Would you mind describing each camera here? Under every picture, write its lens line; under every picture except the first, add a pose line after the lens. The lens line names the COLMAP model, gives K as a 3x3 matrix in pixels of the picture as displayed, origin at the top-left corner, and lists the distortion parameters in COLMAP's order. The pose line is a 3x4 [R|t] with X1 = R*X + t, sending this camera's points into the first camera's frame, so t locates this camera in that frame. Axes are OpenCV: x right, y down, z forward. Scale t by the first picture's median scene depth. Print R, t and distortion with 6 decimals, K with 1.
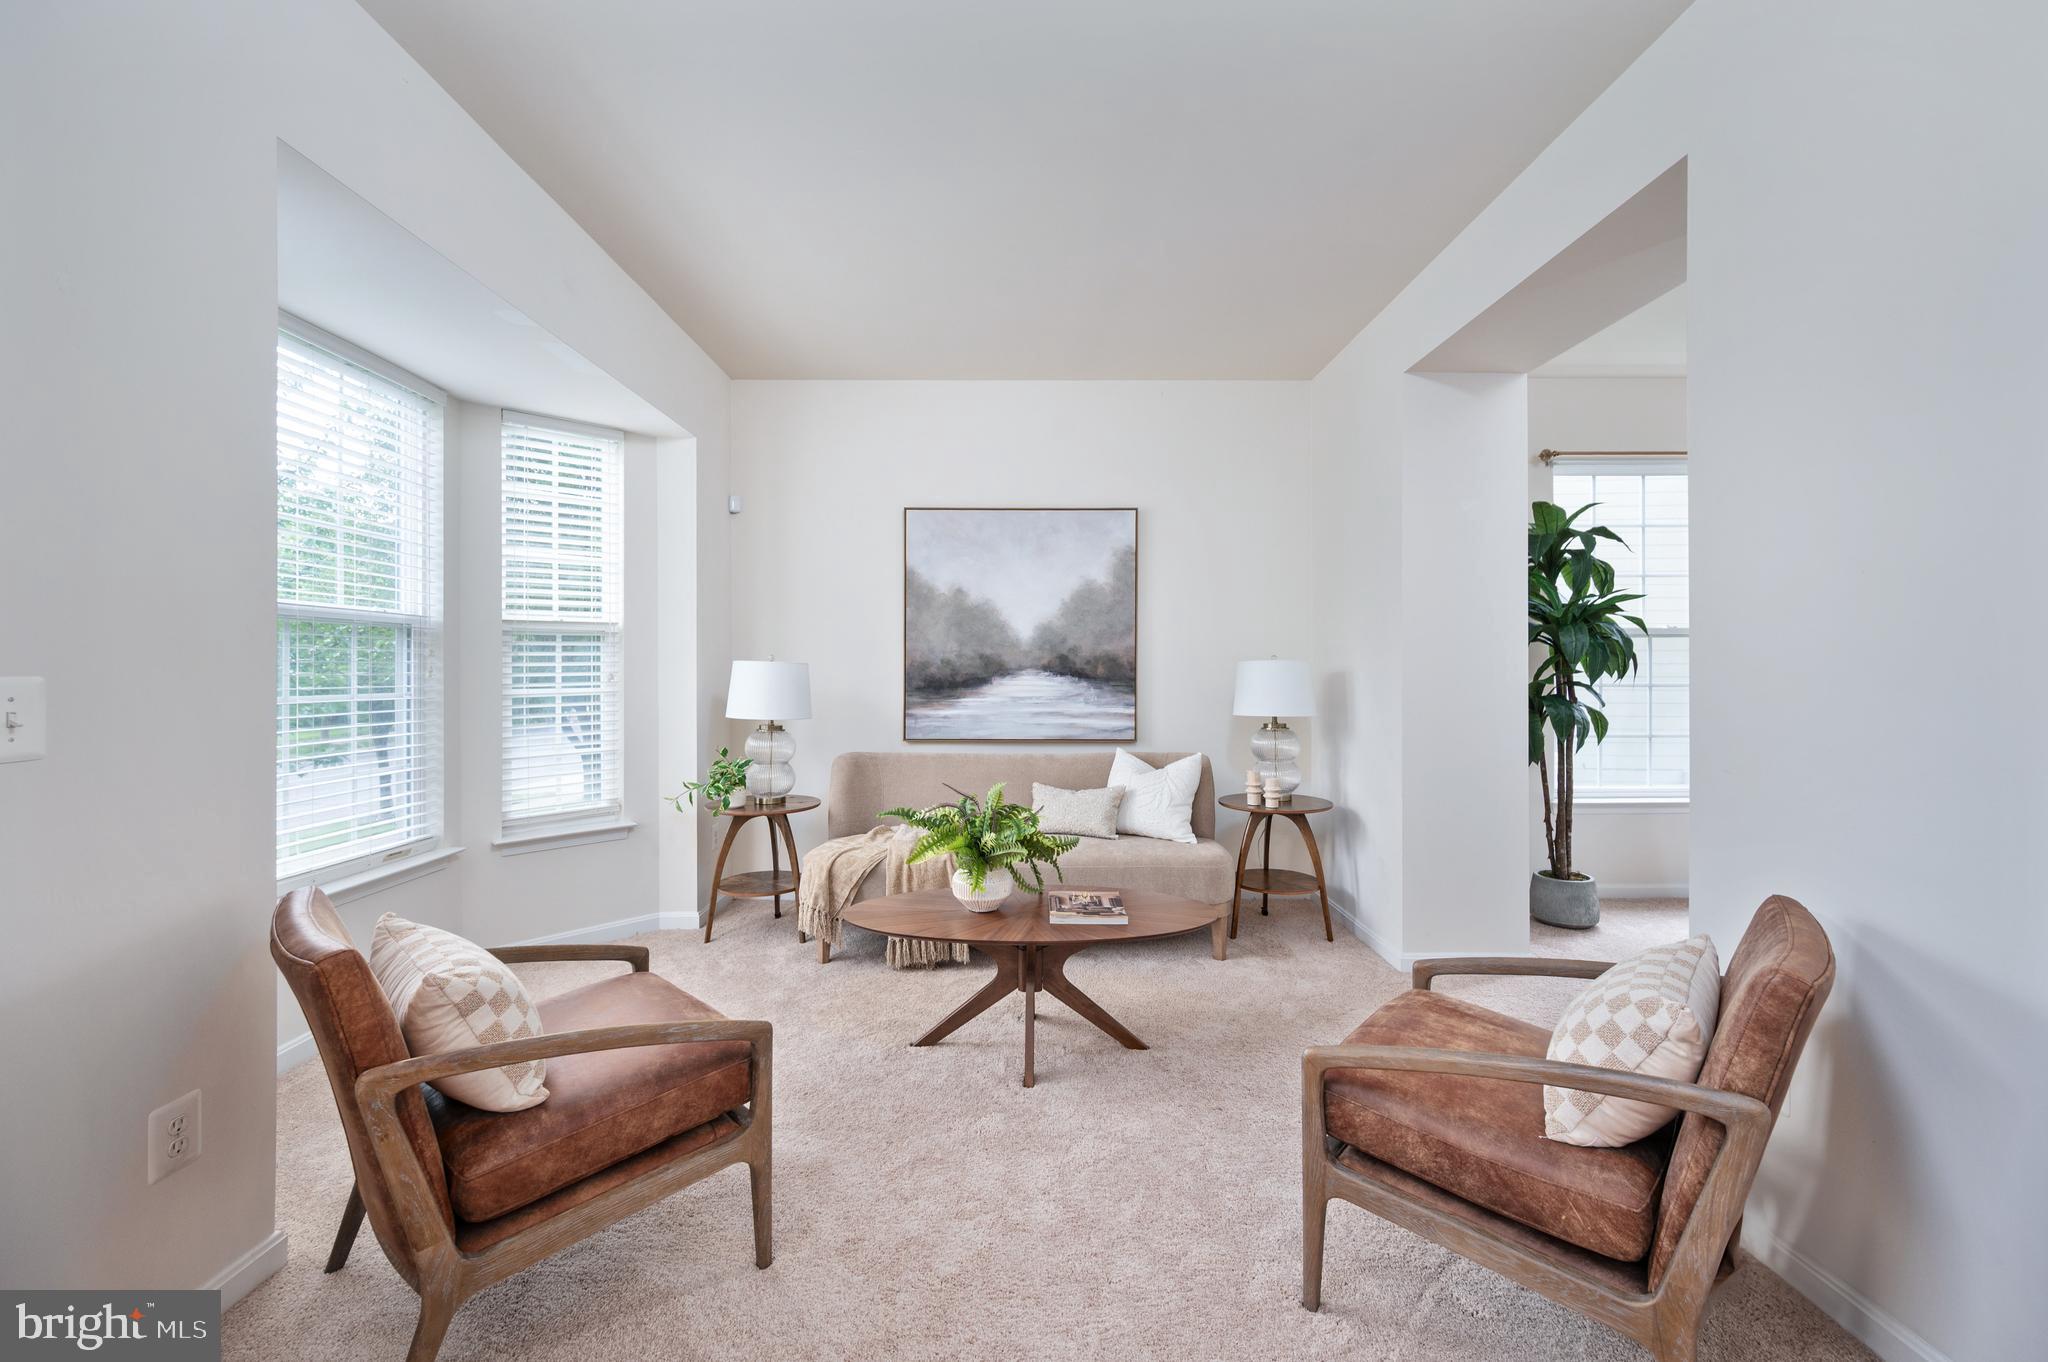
lens RADIAL K [[819.5, 0, 1022.6], [0, 819.5, 675.7], [0, 0, 1]] dist [0.001788, -0.000070]
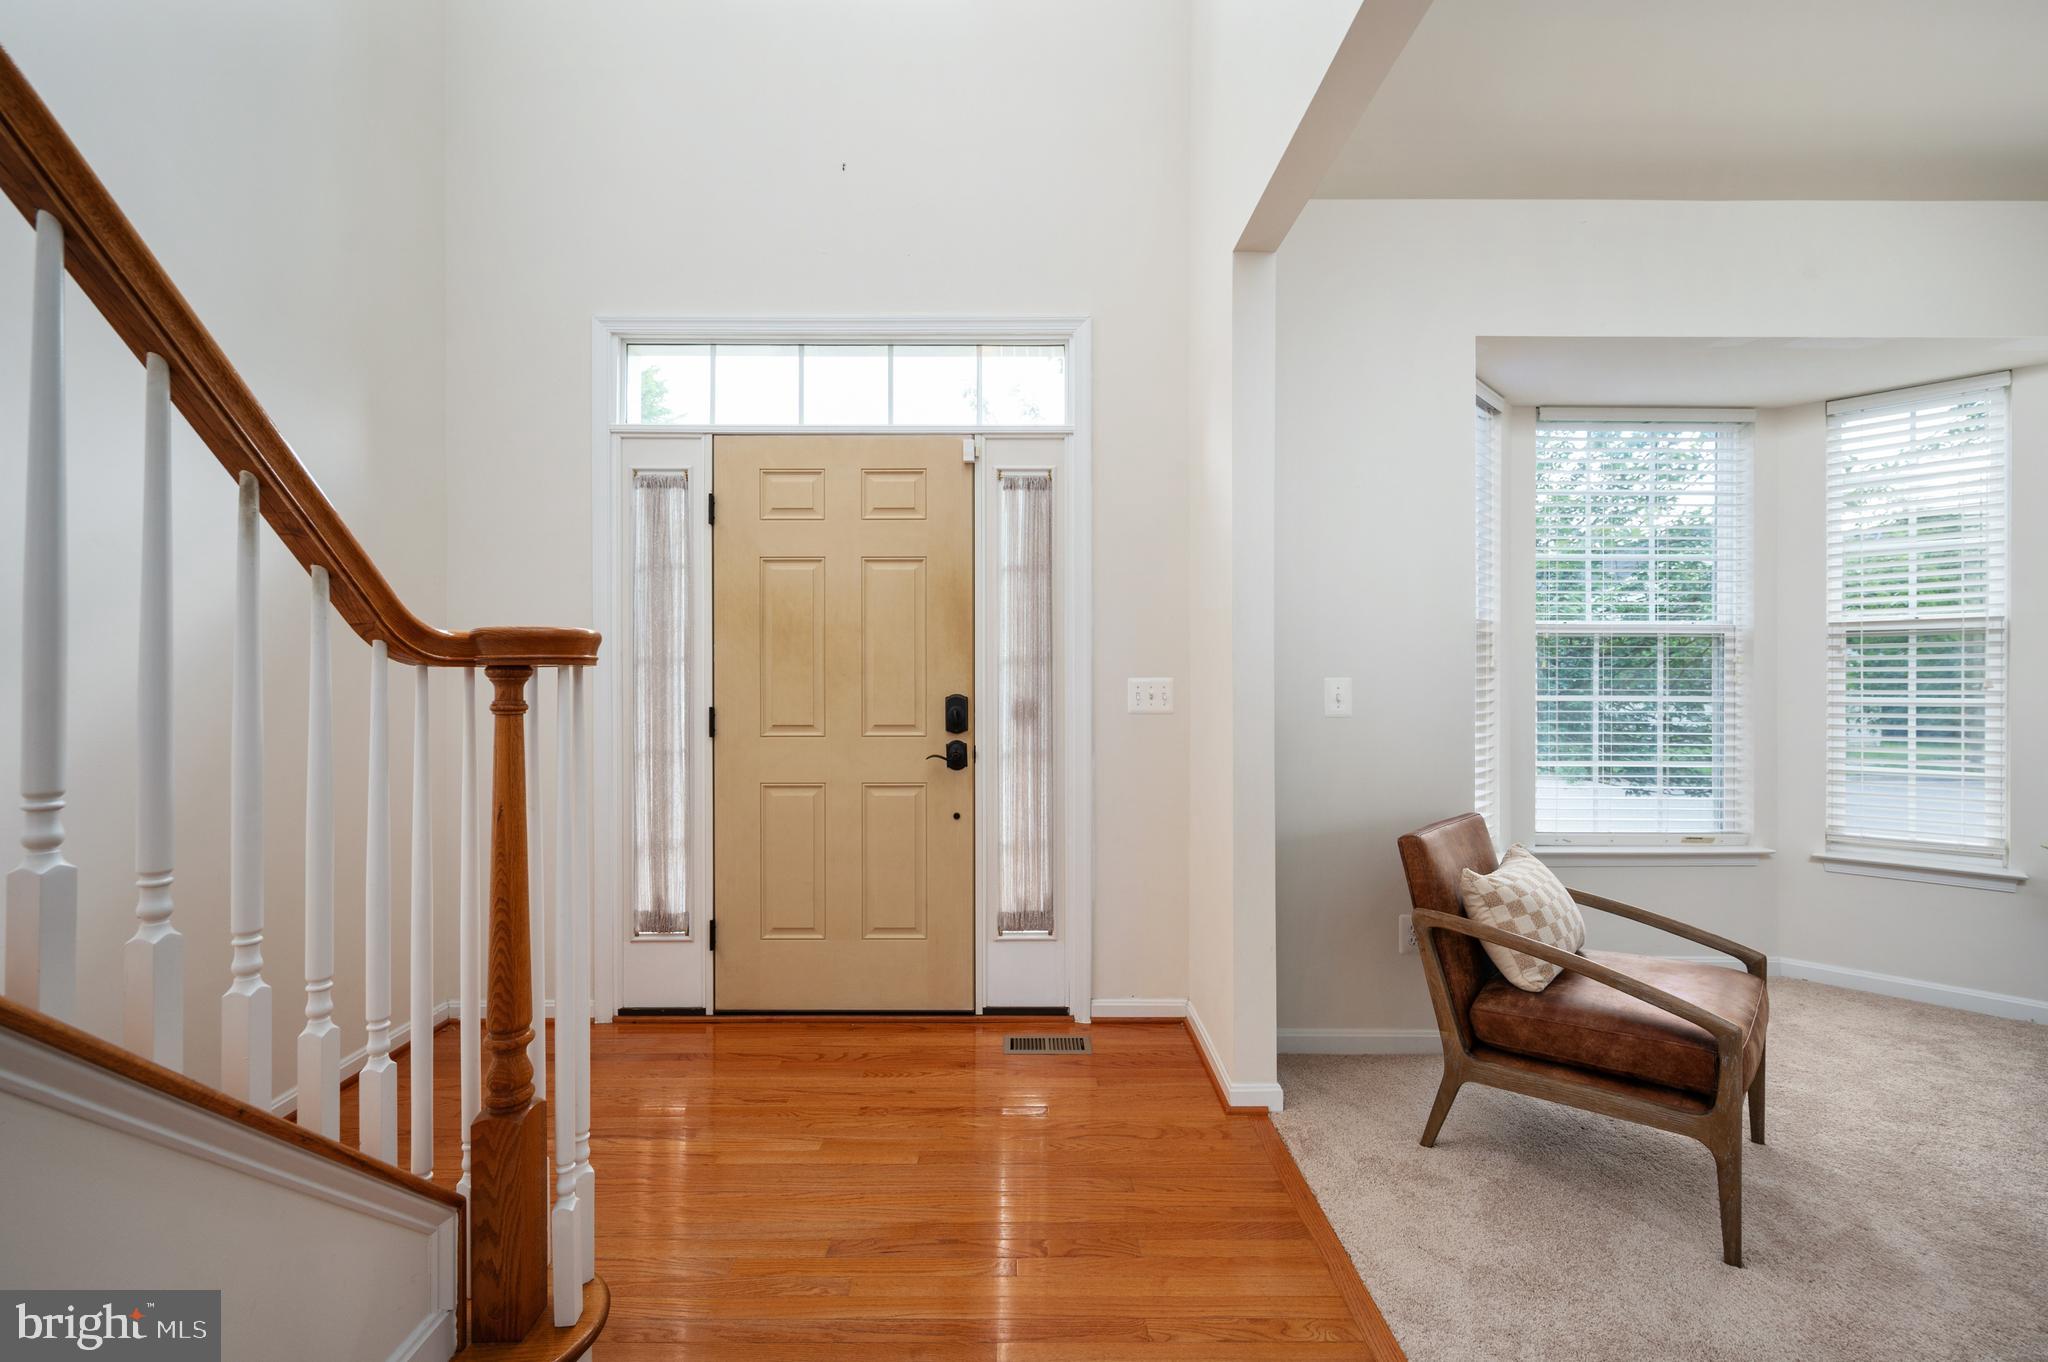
lens RADIAL K [[866.9, 0, 1017.6], [0, 866.9, 676.7], [0, 0, 1]] dist [0.004533, -0.000967]
pose [[0.000528, 0.001494, -0.999999, 0.341767], [-0.008768, 0.999960, 0.001489, 0.000830], [0.999961, 0.008767, 0.000541, 0.052391]]
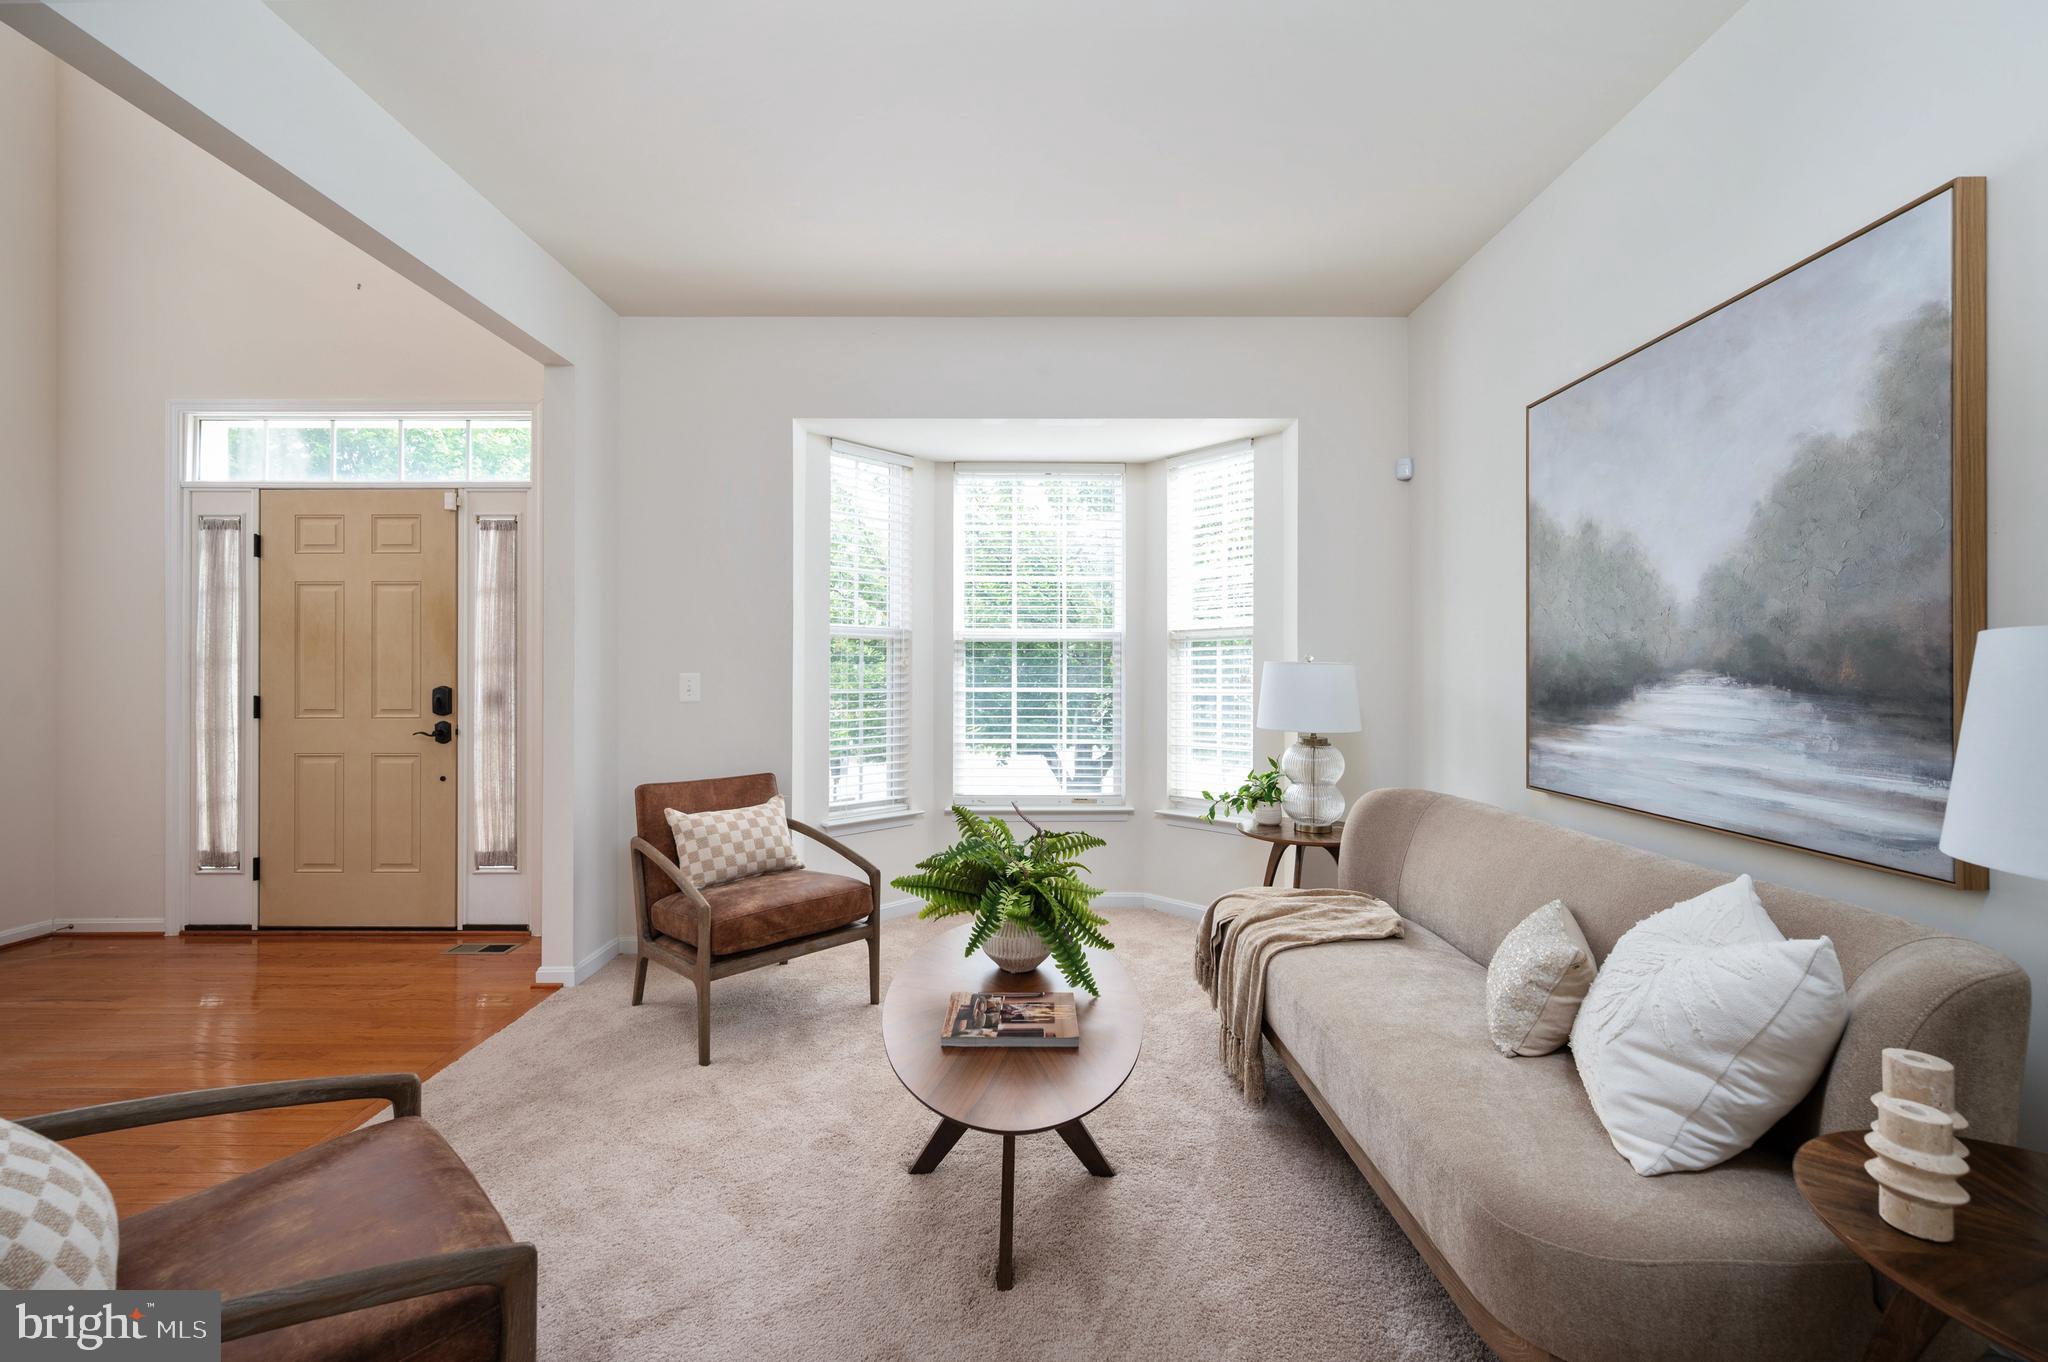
lens RADIAL K [[819.5, 0, 1014.7], [0, 819.5, 669.3], [0, 0, 1]] dist [0.001788, -0.000070]
pose [[-0.002093, -0.004572, -0.999987, 0.545724], [-0.009087, 0.999948, -0.004553, -0.003230], [0.999957, 0.009077, -0.002135, 0.725859]]
